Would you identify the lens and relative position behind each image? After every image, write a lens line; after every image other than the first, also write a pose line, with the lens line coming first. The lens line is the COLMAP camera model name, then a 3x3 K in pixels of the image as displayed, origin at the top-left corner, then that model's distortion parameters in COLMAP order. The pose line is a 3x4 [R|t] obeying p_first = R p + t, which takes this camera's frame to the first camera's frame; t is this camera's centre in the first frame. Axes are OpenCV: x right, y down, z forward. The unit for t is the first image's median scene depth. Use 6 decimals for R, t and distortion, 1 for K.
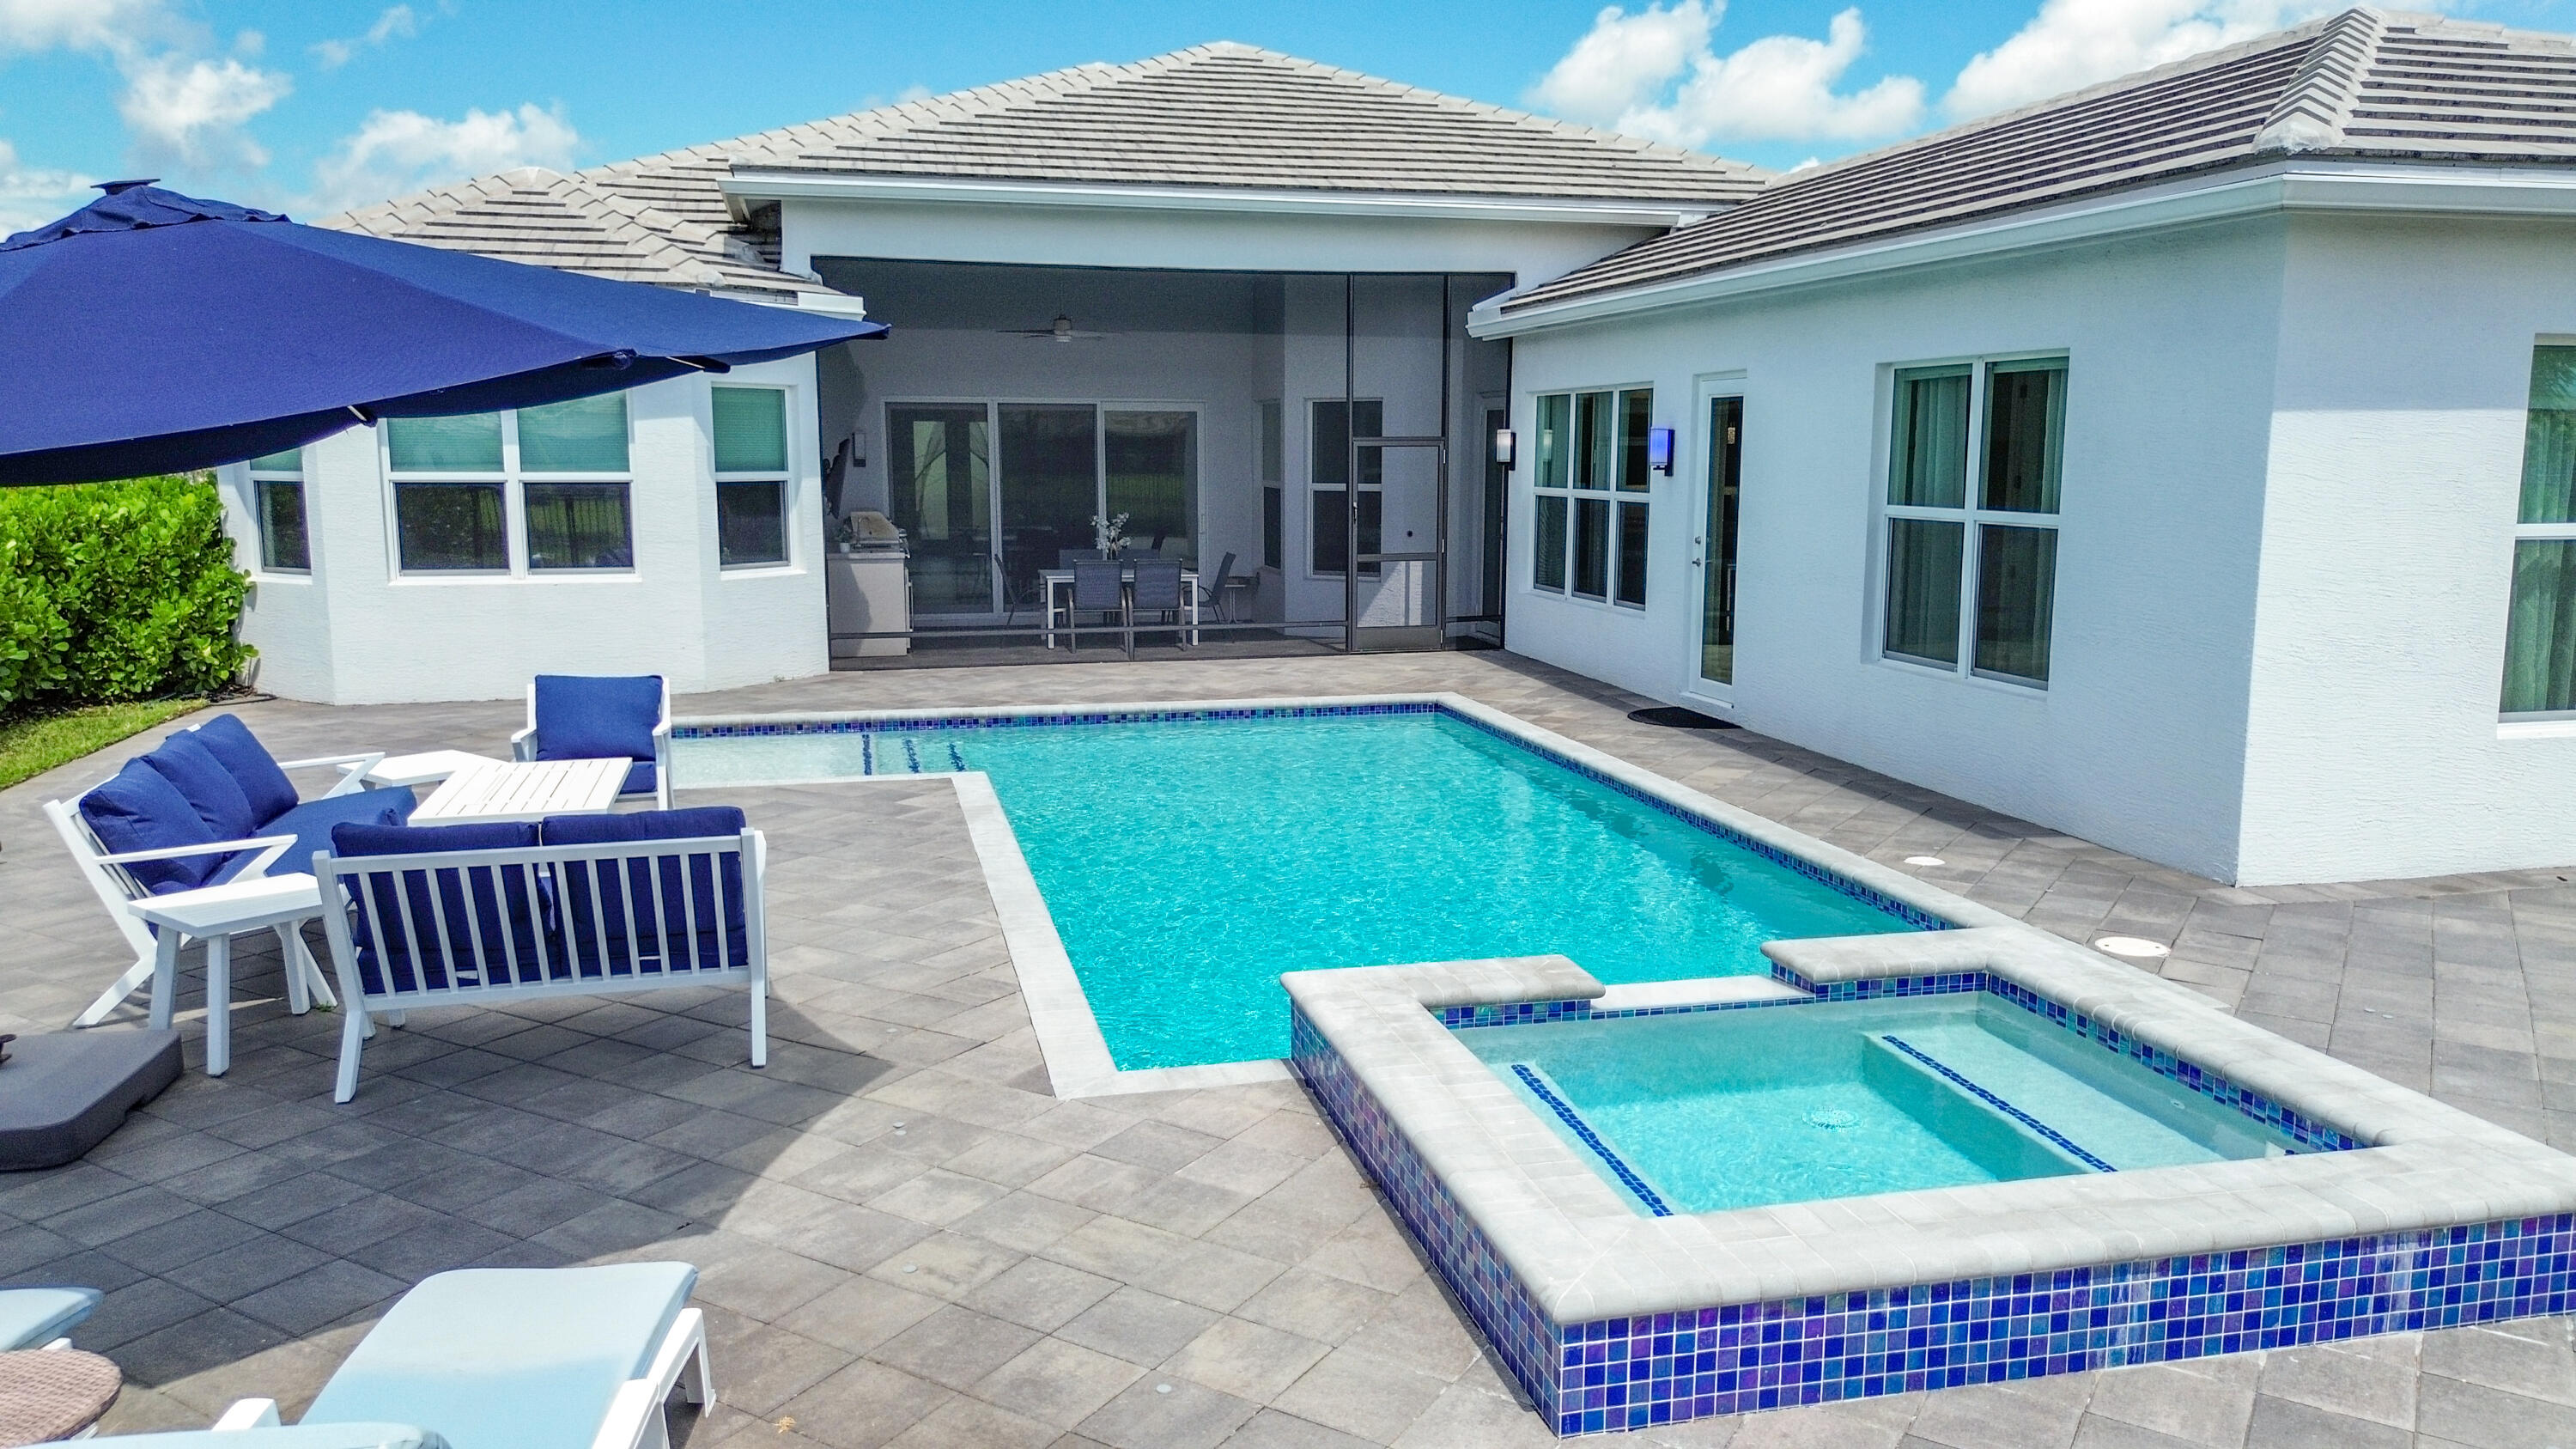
lens RADIAL K [[1840.9, 0, 1297.2], [0, 1840.9, 714.1], [0, 0, 1]] dist [0.047970, -0.027643]
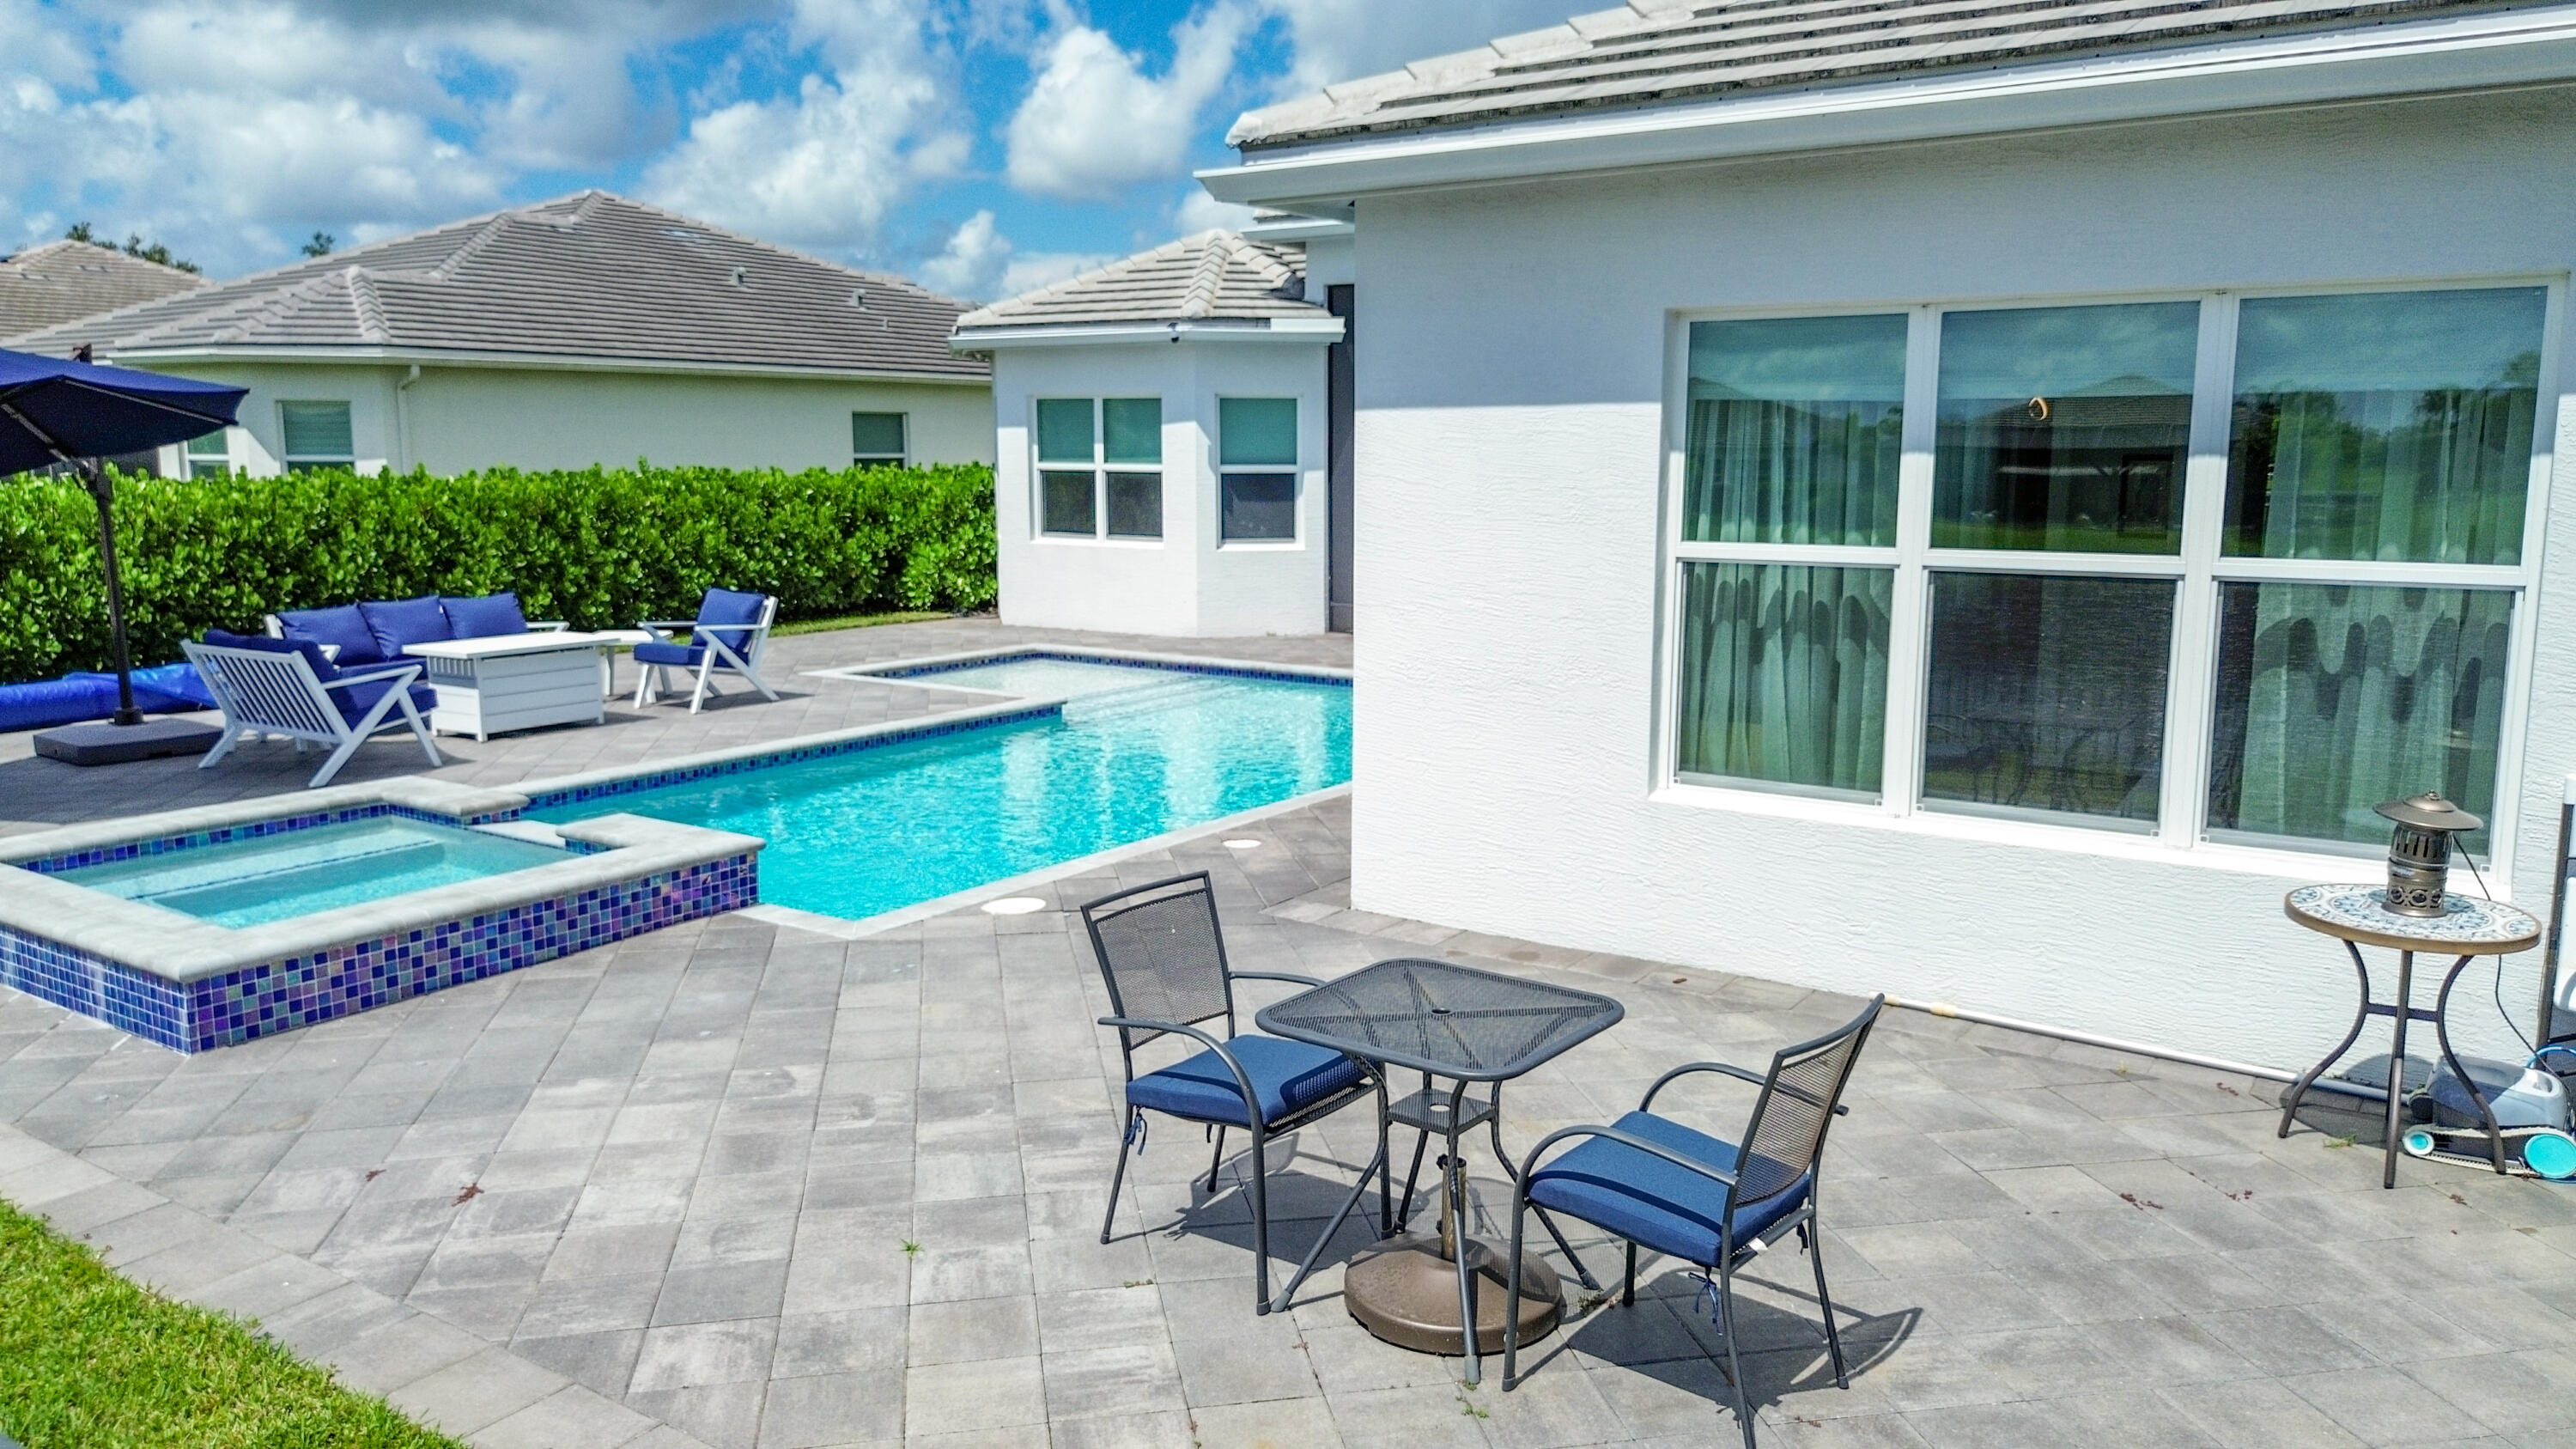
lens RADIAL K [[1840.9, 0, 1287.6], [0, 1840.9, 731.3], [0, 0, 1]] dist [0.047970, -0.027643]
pose [[0.665213, 0.116572, -0.737497, 0.685806], [-0.111942, 0.992144, 0.055852, -0.026885], [0.738214, 0.045404, 0.673037, 0.203949]]
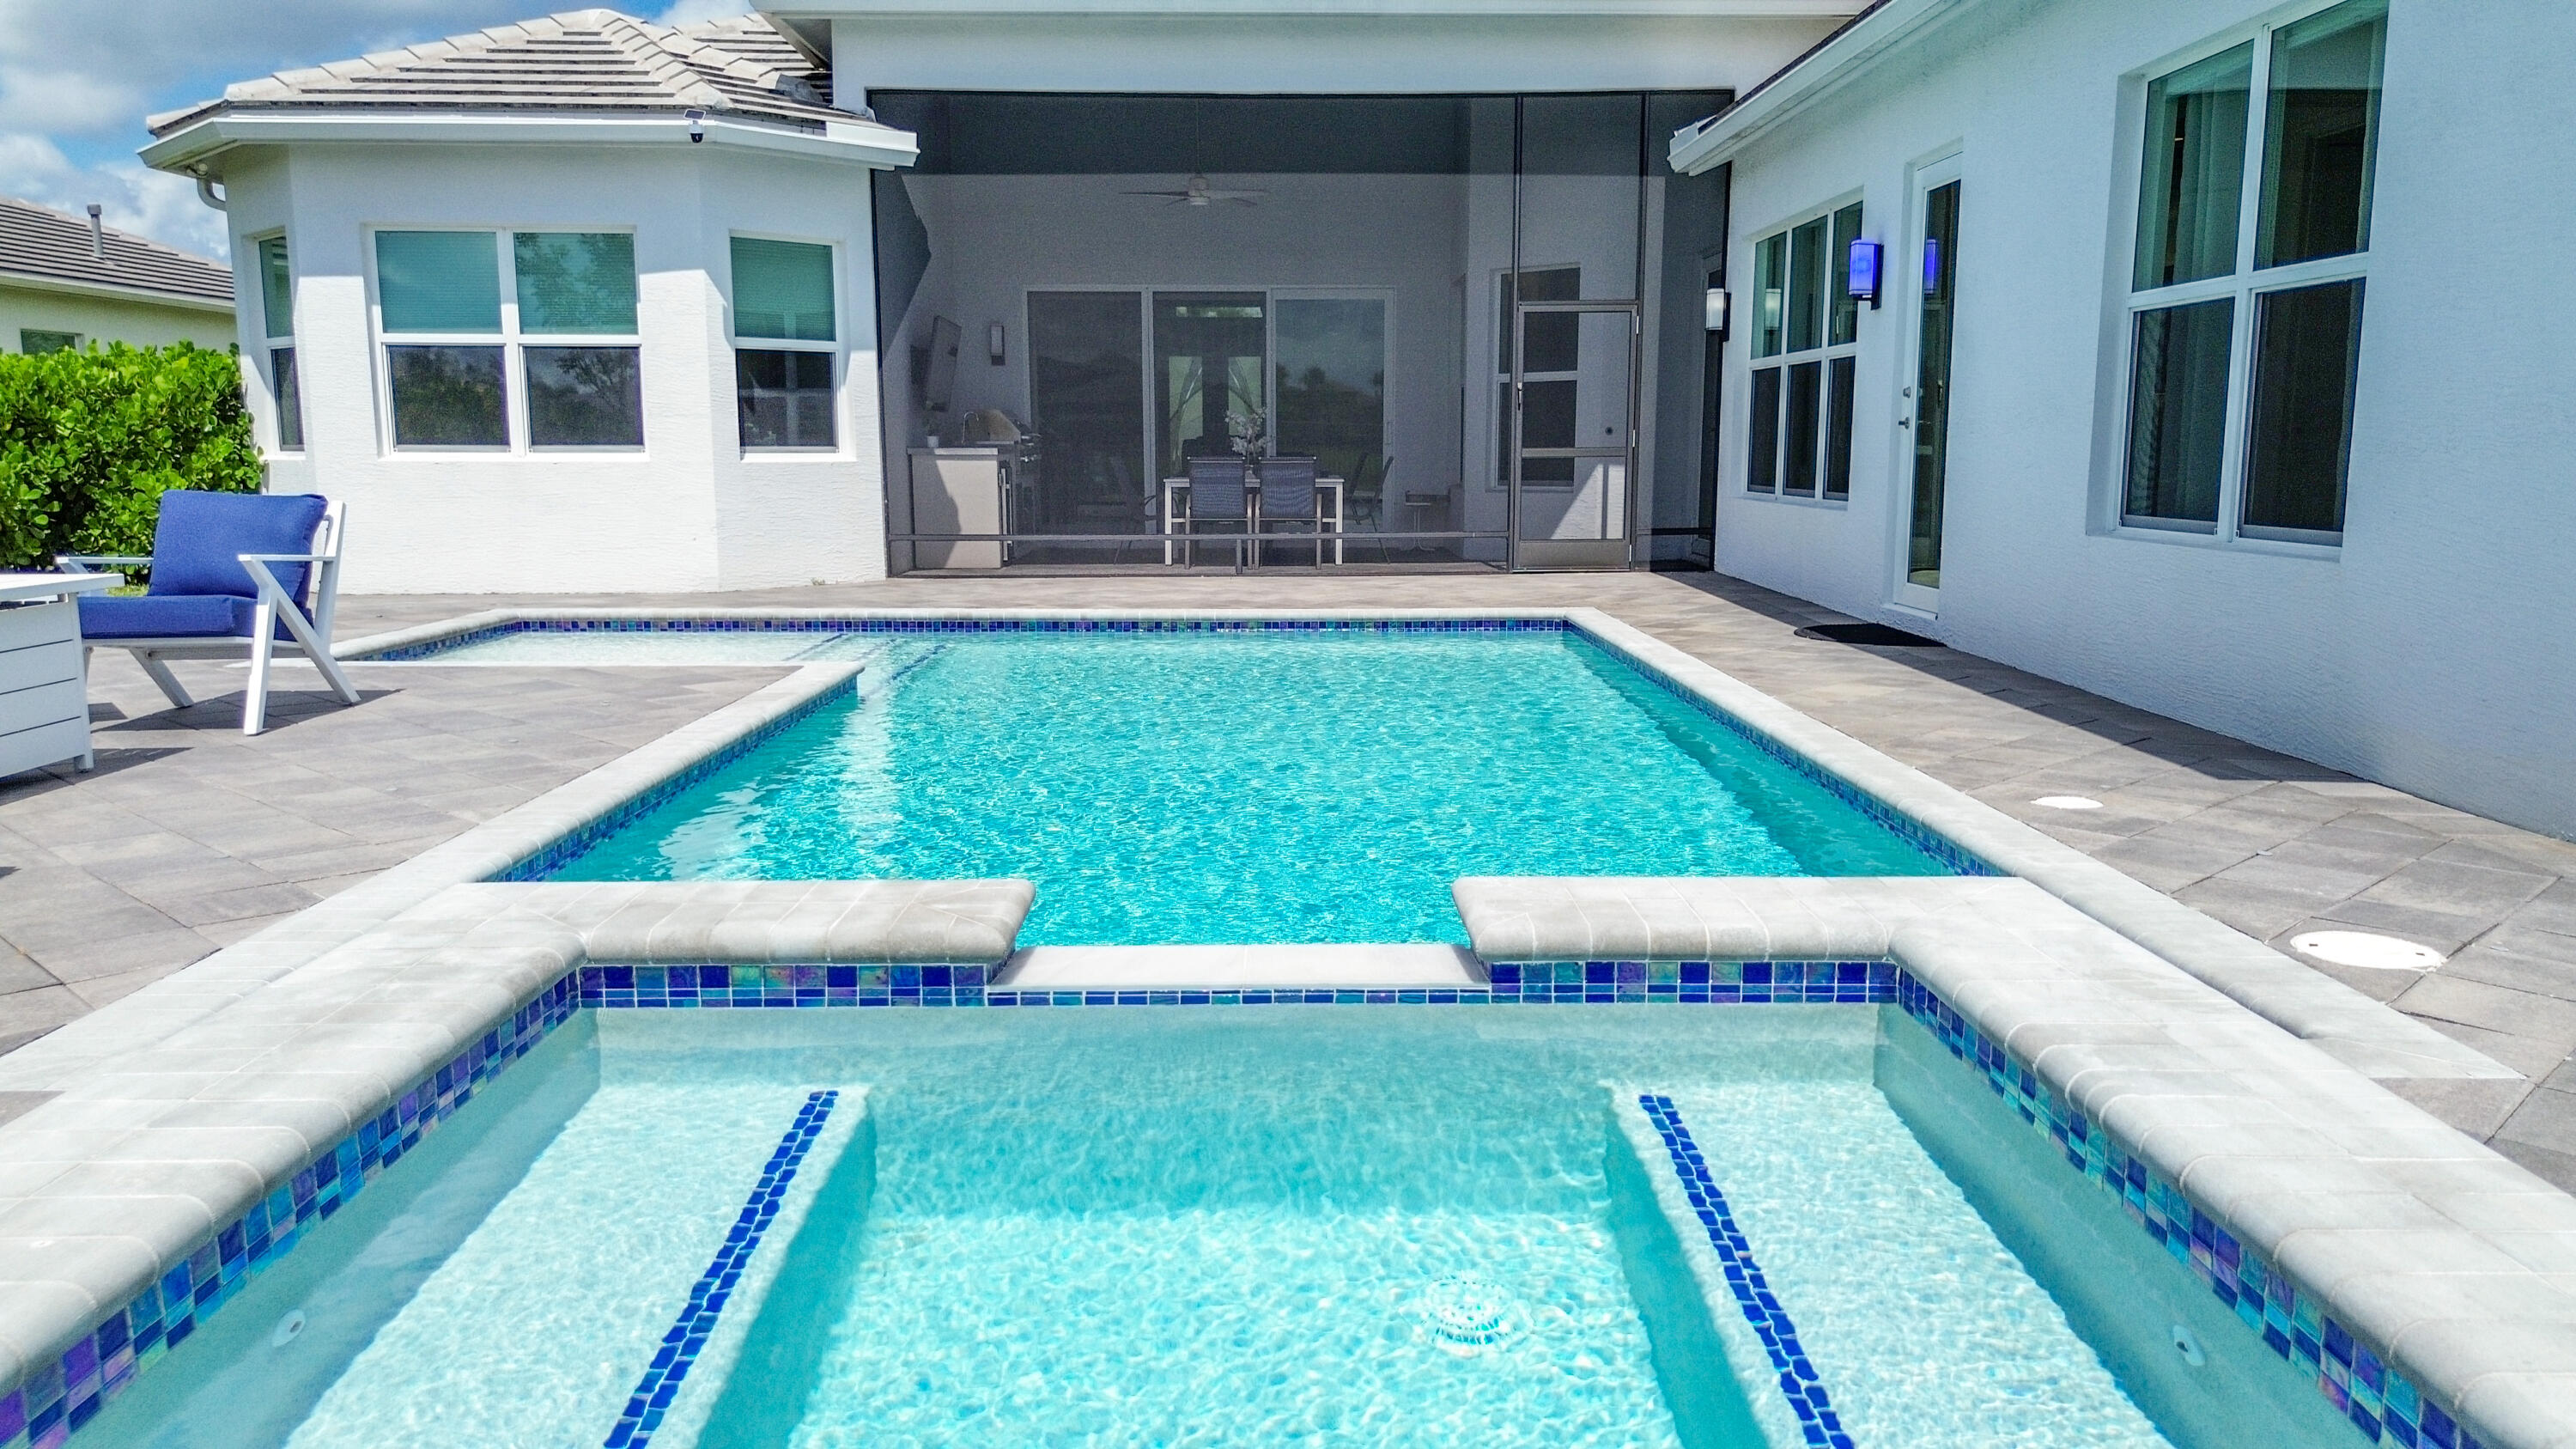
lens RADIAL K [[1840.9, 0, 1294.6], [0, 1840.9, 712.3], [0, 0, 1]] dist [0.047970, -0.027643]
pose [[0.973682, 0.030376, -0.225878, 0.143789], [-0.030485, 0.999531, 0.003006, 0.034984], [0.225863, 0.003959, 0.974151, 0.226003]]
